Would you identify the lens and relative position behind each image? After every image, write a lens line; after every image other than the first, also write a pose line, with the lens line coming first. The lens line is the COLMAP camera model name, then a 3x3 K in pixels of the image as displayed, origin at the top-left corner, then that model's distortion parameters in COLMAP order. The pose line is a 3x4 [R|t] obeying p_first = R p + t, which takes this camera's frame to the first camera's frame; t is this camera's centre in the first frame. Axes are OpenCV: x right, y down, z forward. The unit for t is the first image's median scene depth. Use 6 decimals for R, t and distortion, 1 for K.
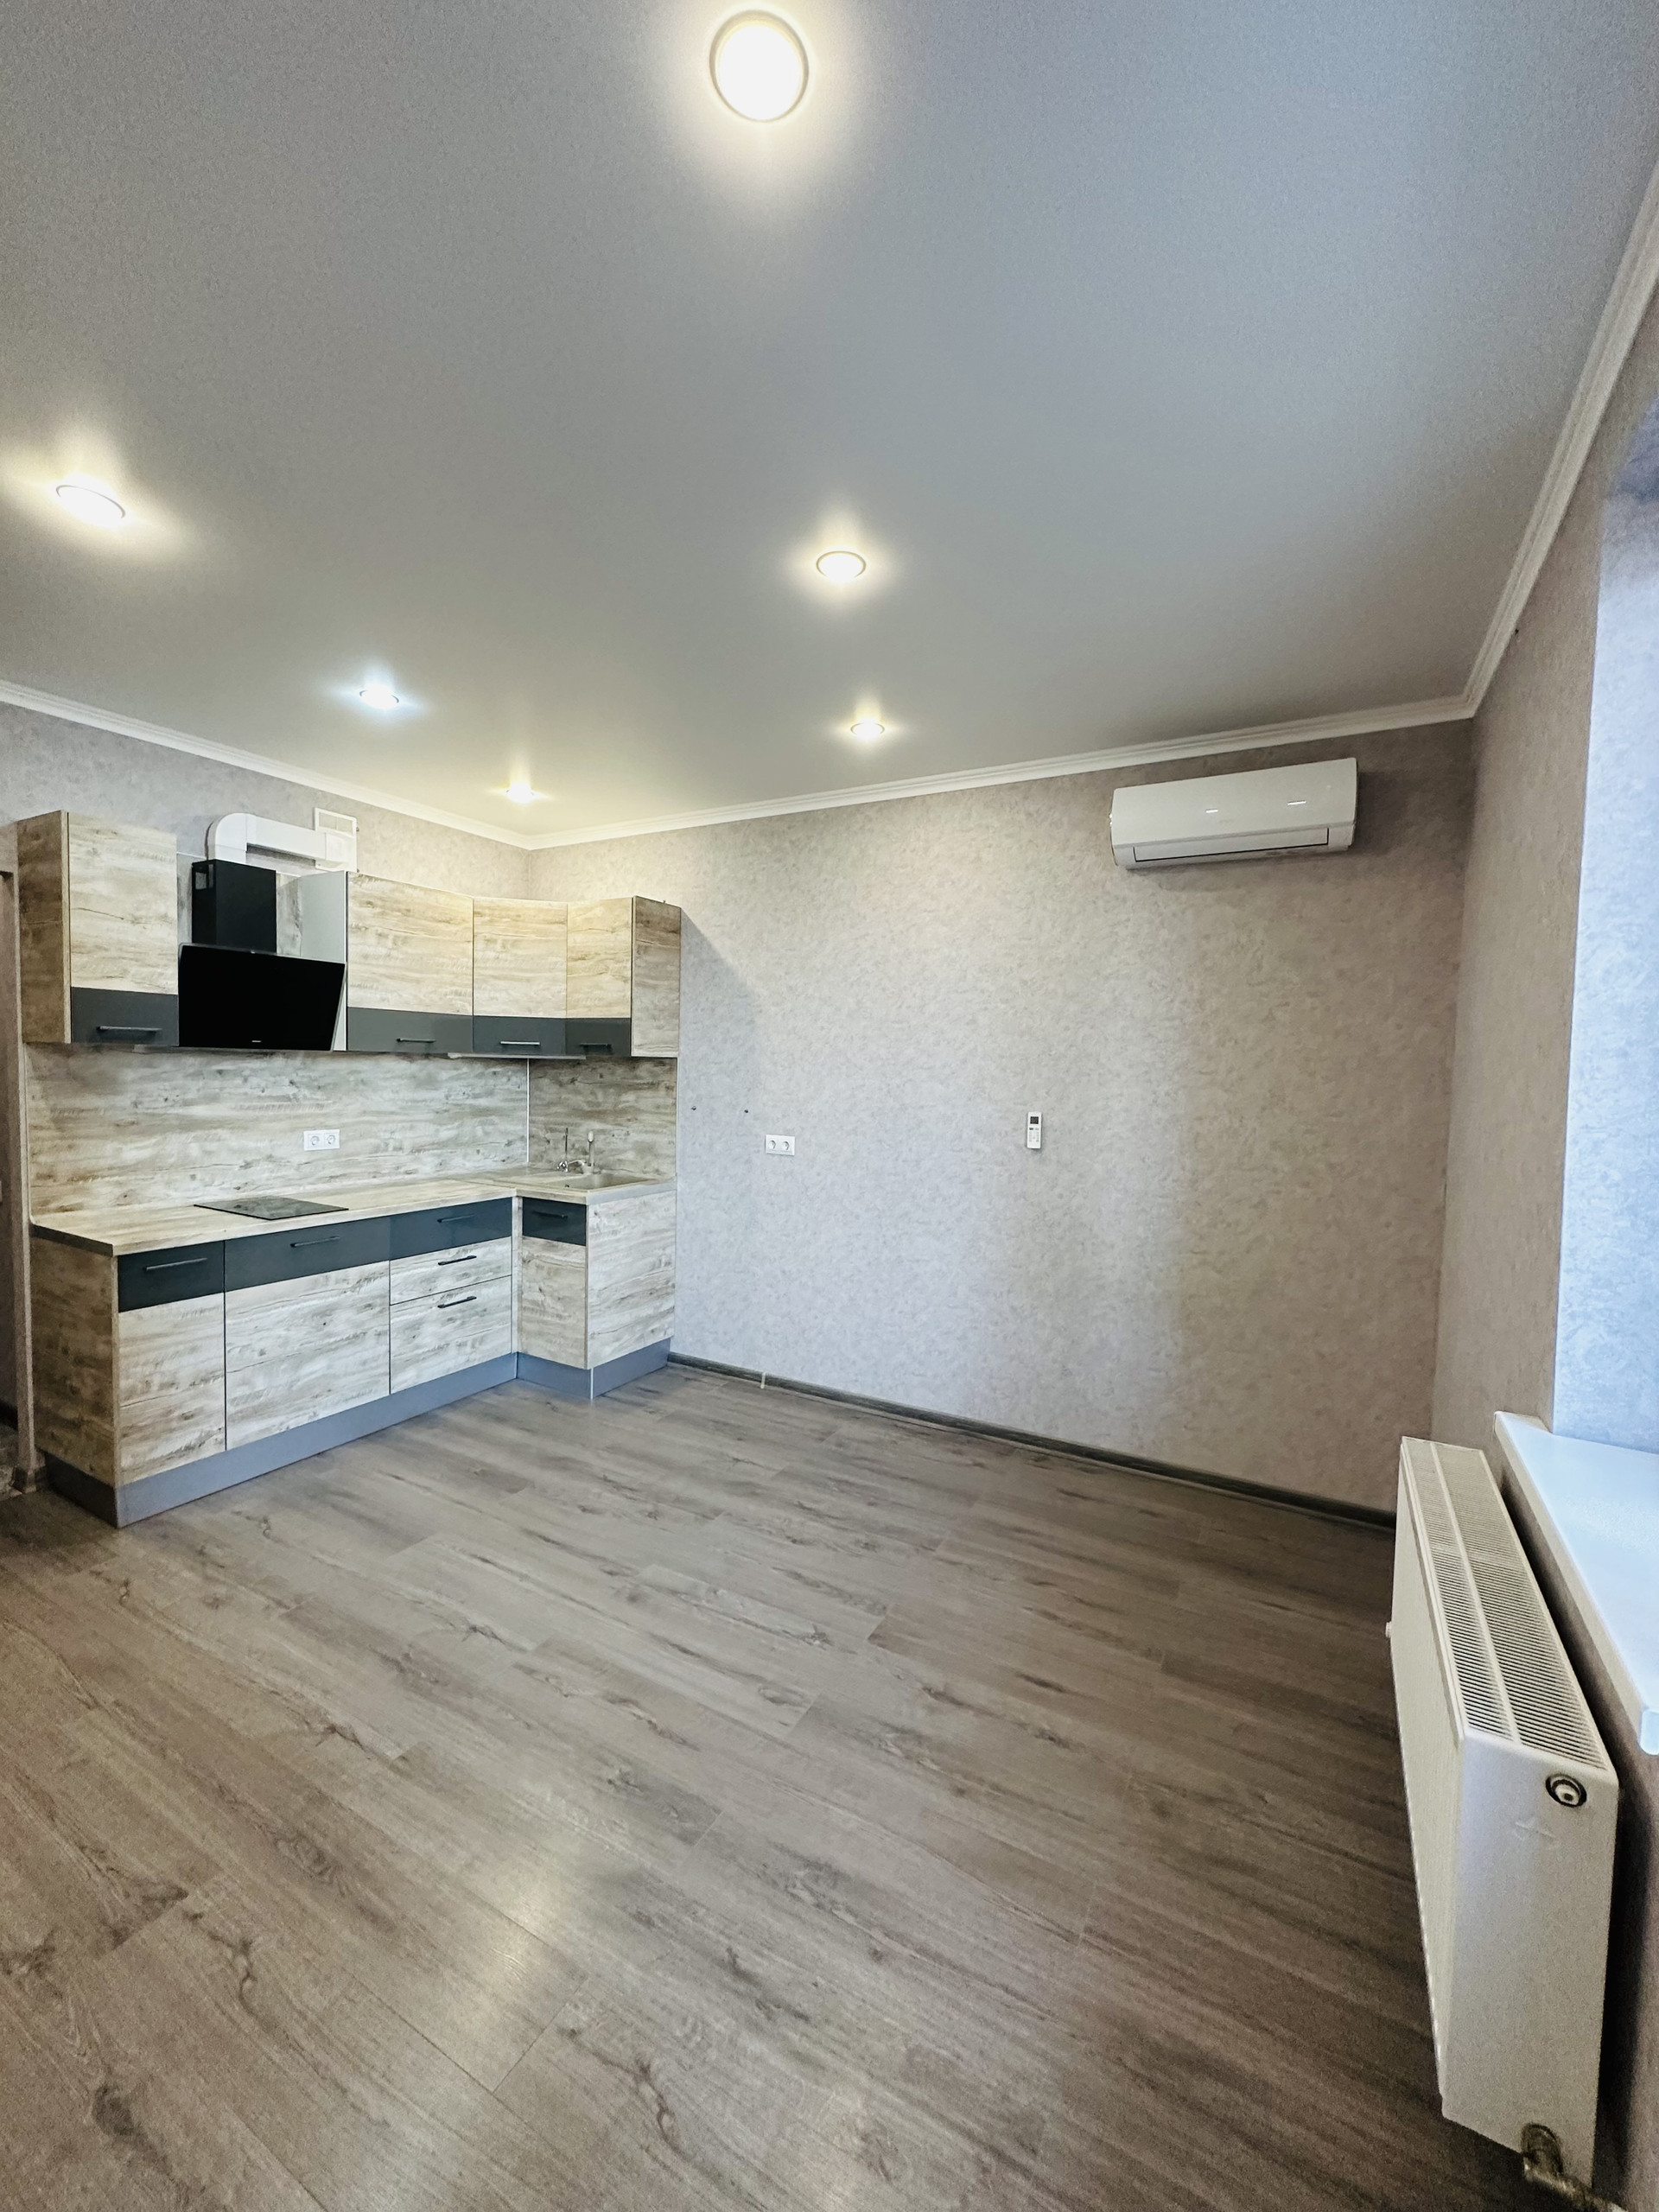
lens RADIAL K [[880.1, 0, 835.6], [0, 880.1, 1107.0], [0, 0, 1]] dist [-0.005908, -0.000078]
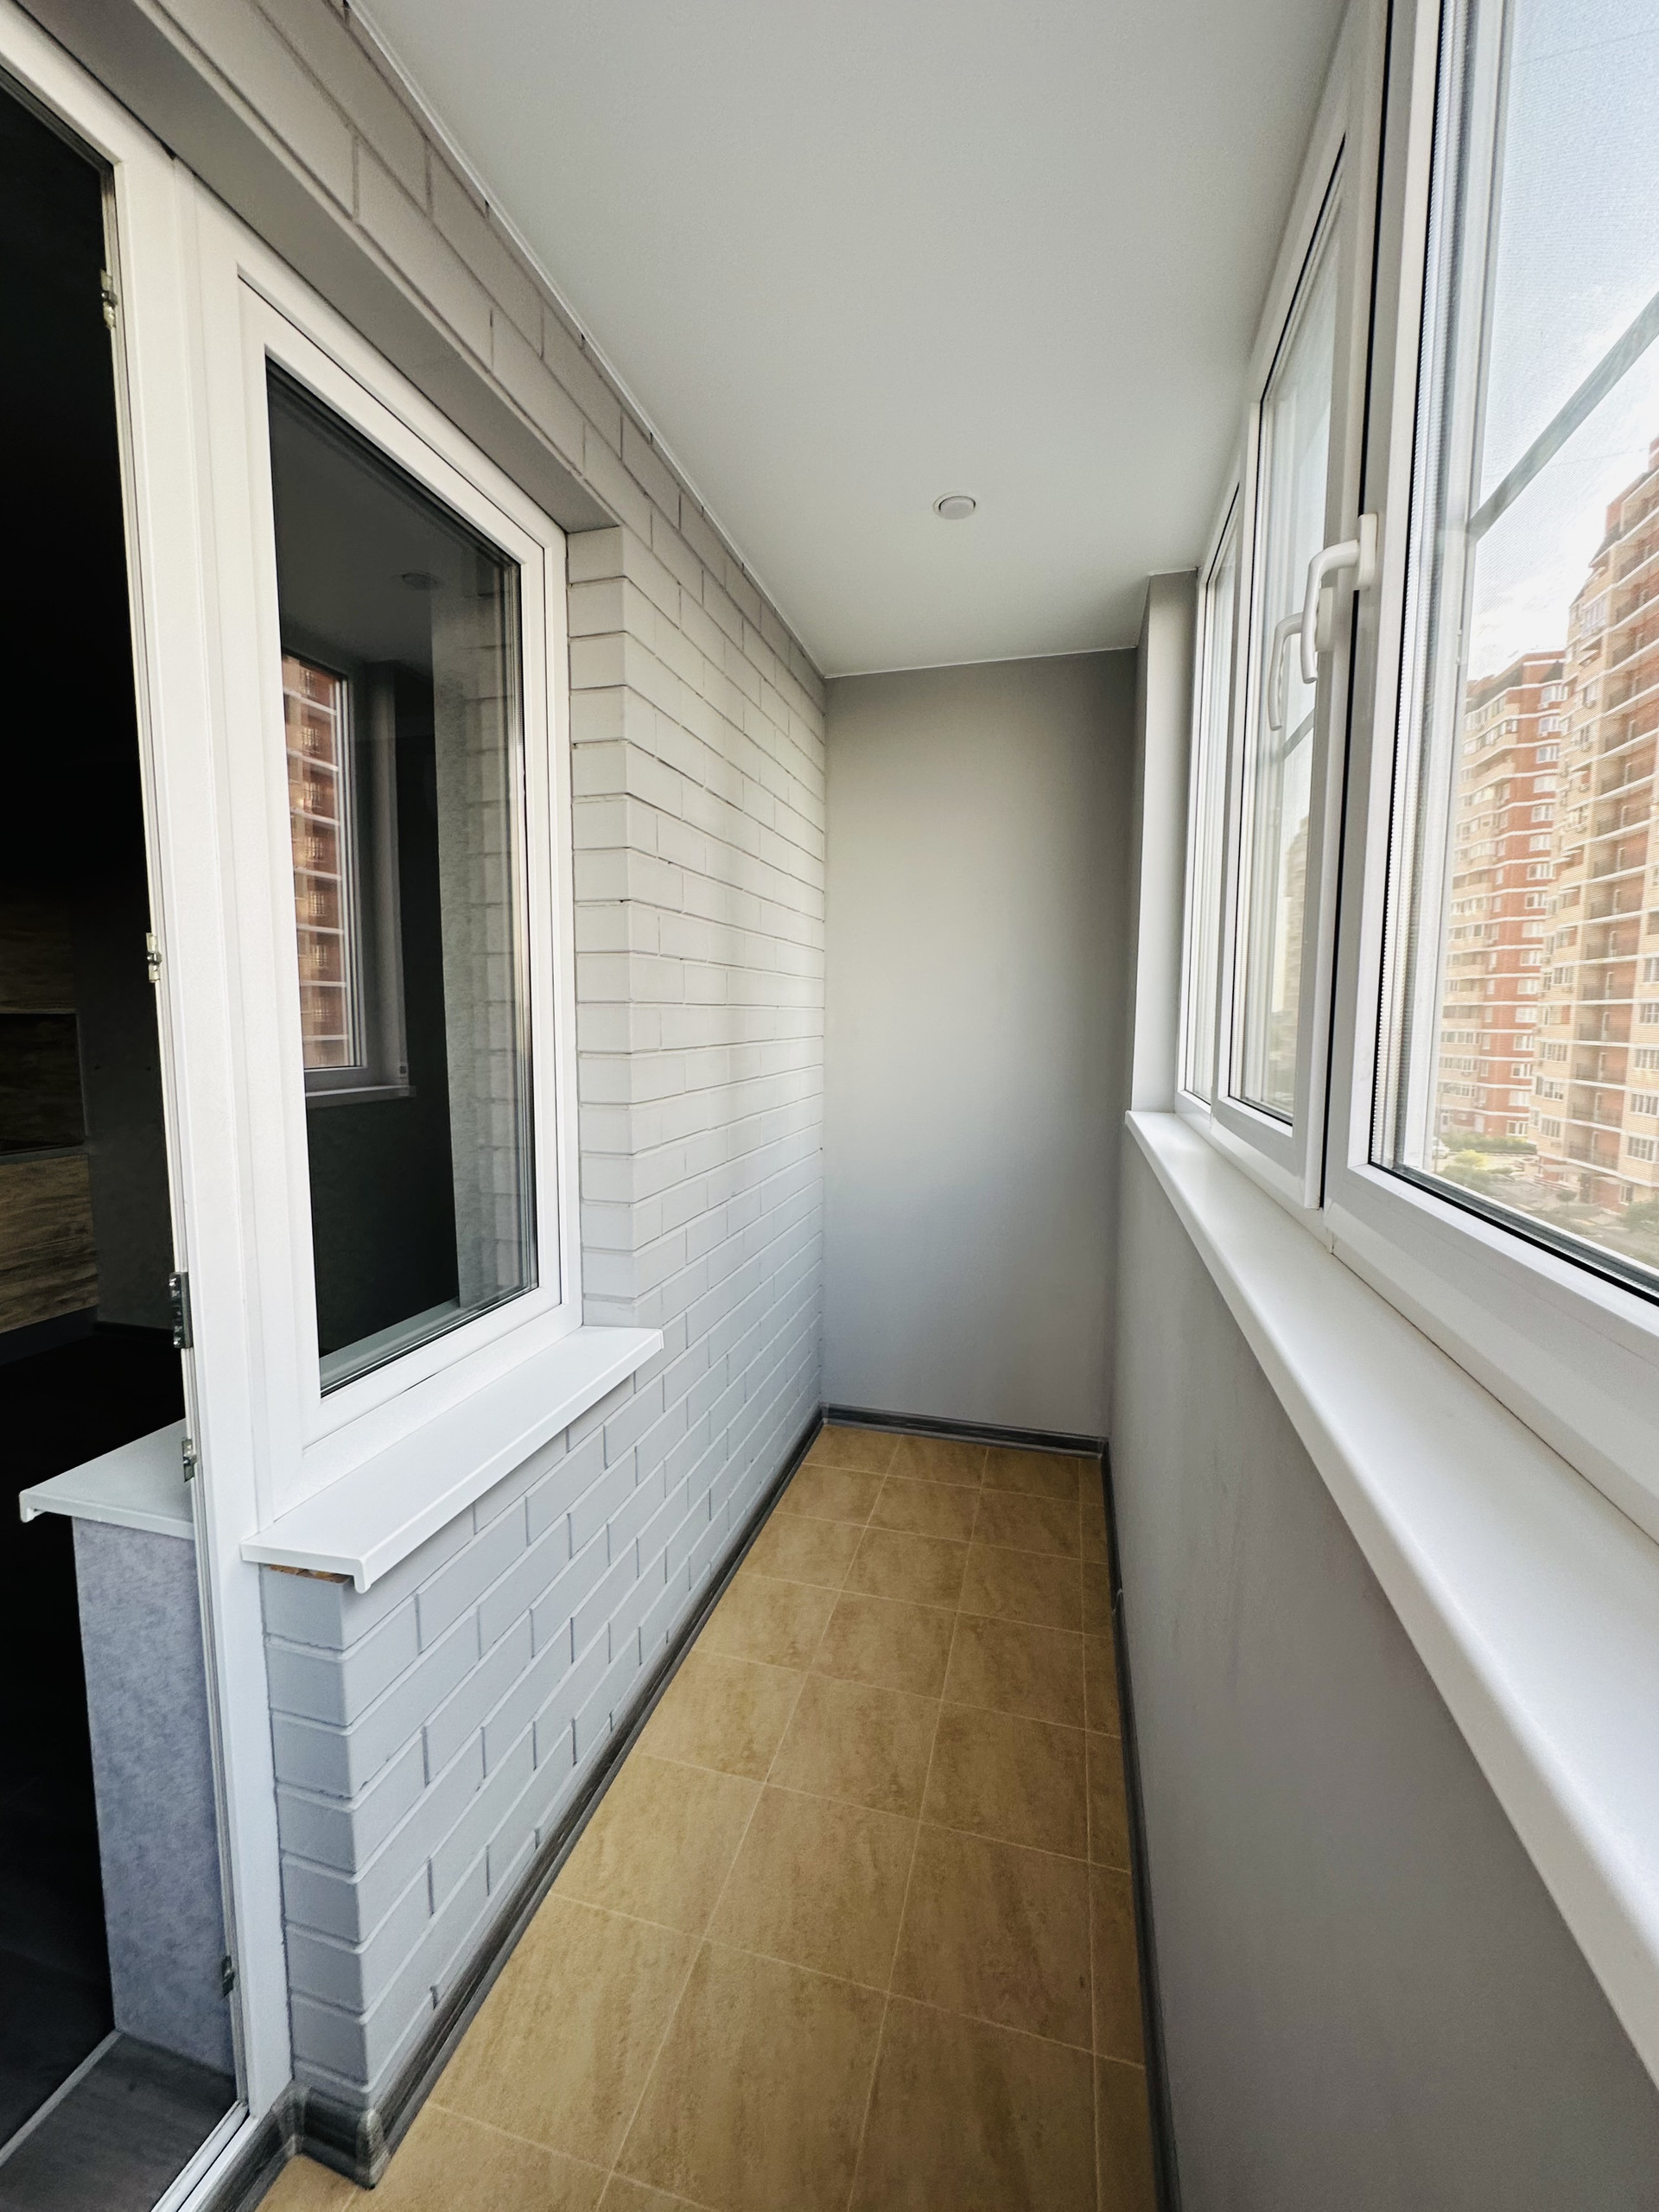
lens RADIAL K [[880.1, 0, 832.6], [0, 880.1, 1102.0], [0, 0, 1]] dist [-0.005908, -0.000078]
pose [[0.966280, -0.039391, 0.254464, 0.440822], [0.026012, 0.998107, 0.055732, 0.007881], [-0.256177, -0.047233, 0.965475, -0.149011]]
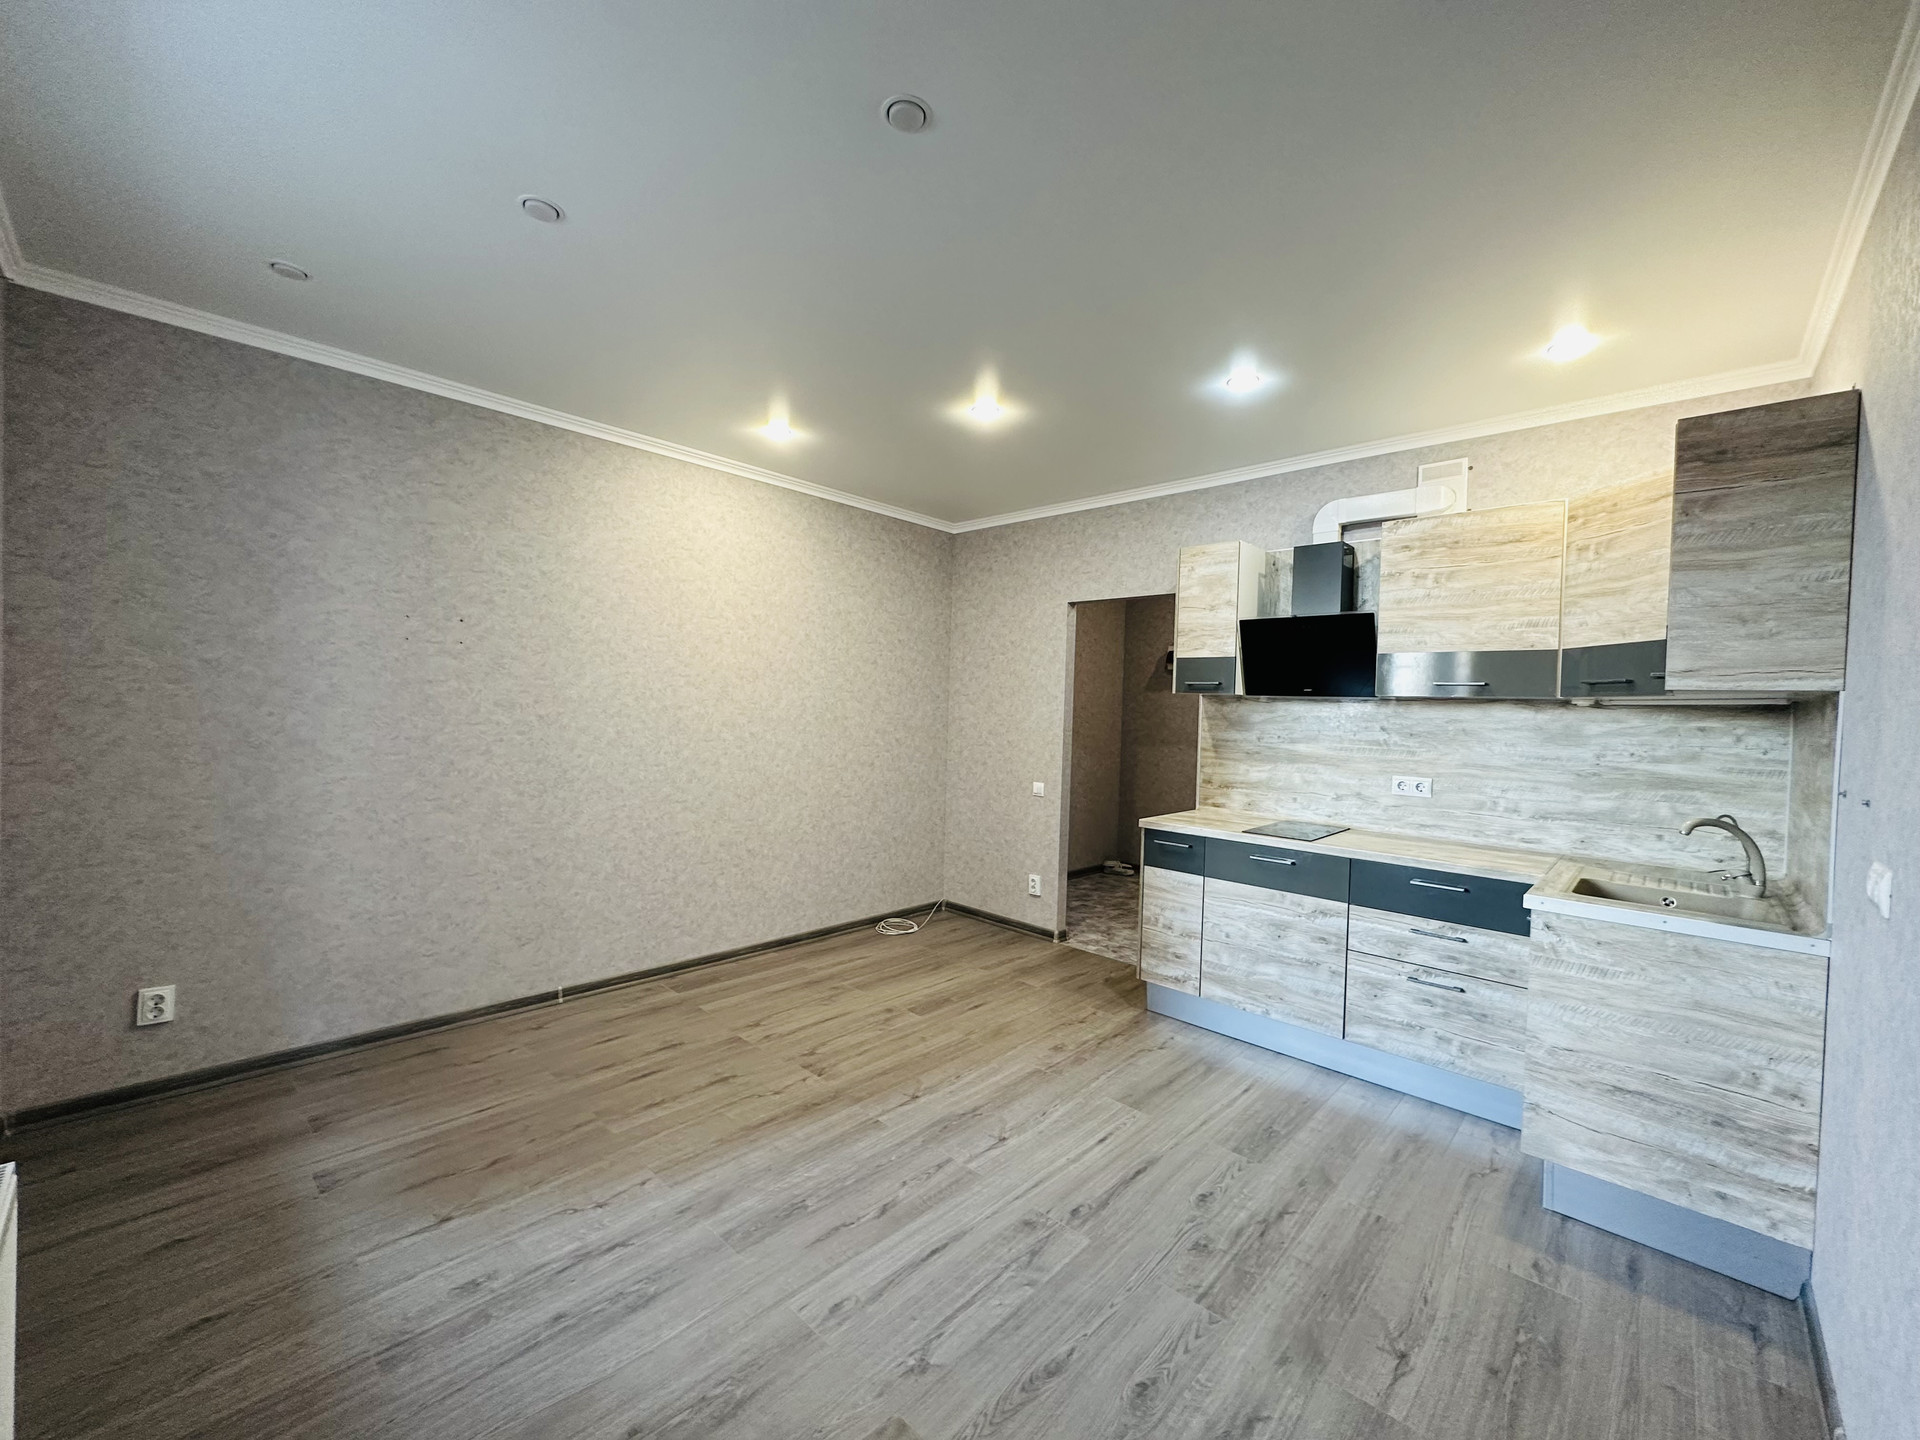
lens RADIAL K [[763.9, 0, 955.6], [0, 763.9, 719.8], [0, 0, 1]] dist [-0.005908, -0.000078]
pose [[-0.249279, -0.012309, -0.968353, 0.438173], [-0.082515, 0.996553, 0.008574, -0.003669], [0.964910, 0.082041, -0.249436, 0.762169]]
